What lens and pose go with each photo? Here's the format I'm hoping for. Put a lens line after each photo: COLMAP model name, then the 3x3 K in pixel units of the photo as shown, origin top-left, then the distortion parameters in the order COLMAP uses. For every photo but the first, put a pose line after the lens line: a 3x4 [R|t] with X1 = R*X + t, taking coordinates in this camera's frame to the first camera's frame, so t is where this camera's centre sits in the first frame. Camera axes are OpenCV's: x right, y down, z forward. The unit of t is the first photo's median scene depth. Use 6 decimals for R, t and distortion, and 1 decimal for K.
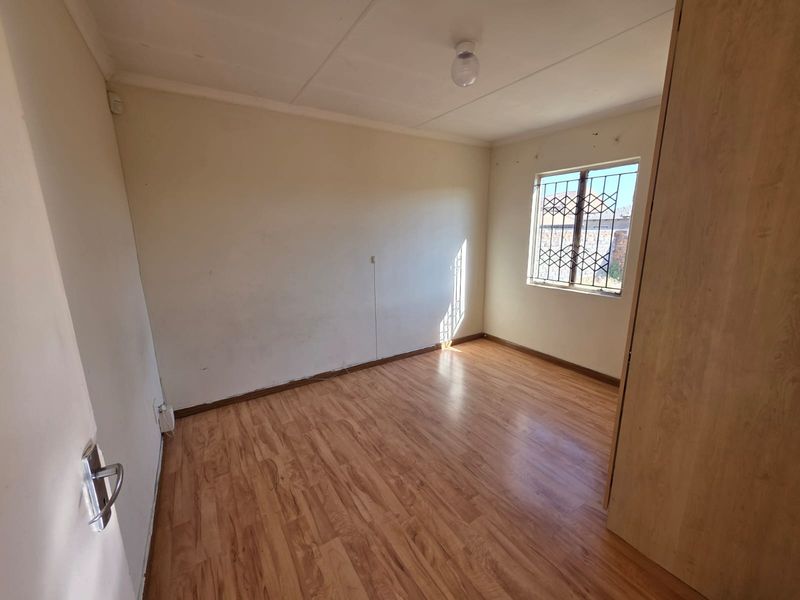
lens RADIAL K [[320.4, 0, 400.4], [0, 320.4, 297.5], [0, 0, 1]] dist [0.004533, -0.000106]
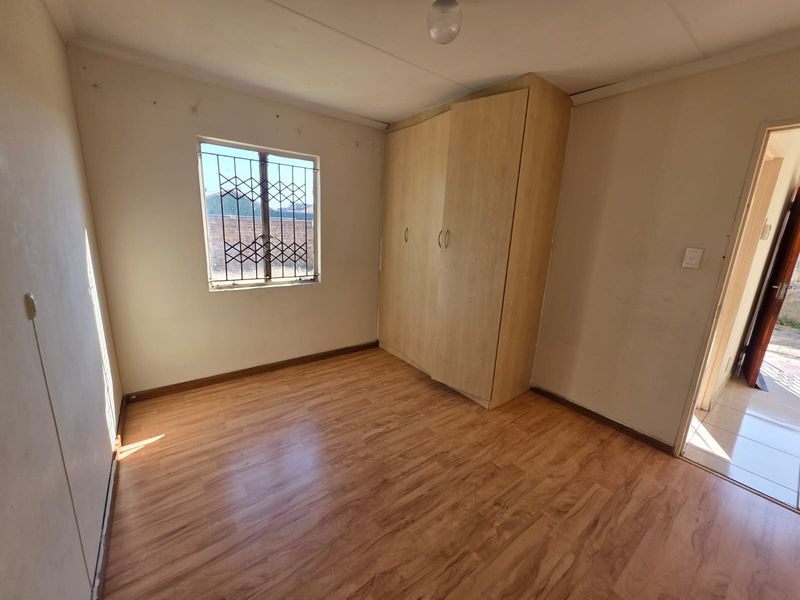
lens RADIAL K [[320.4, 0, 400.4], [0, 320.4, 297.5], [0, 0, 1]] dist [0.004533, -0.000106]
pose [[-0.076914, -0.216645, 0.973216, -0.445958], [0.163120, 0.960221, 0.226643, -0.159199], [-0.983604, 0.176183, -0.038515, 0.790993]]
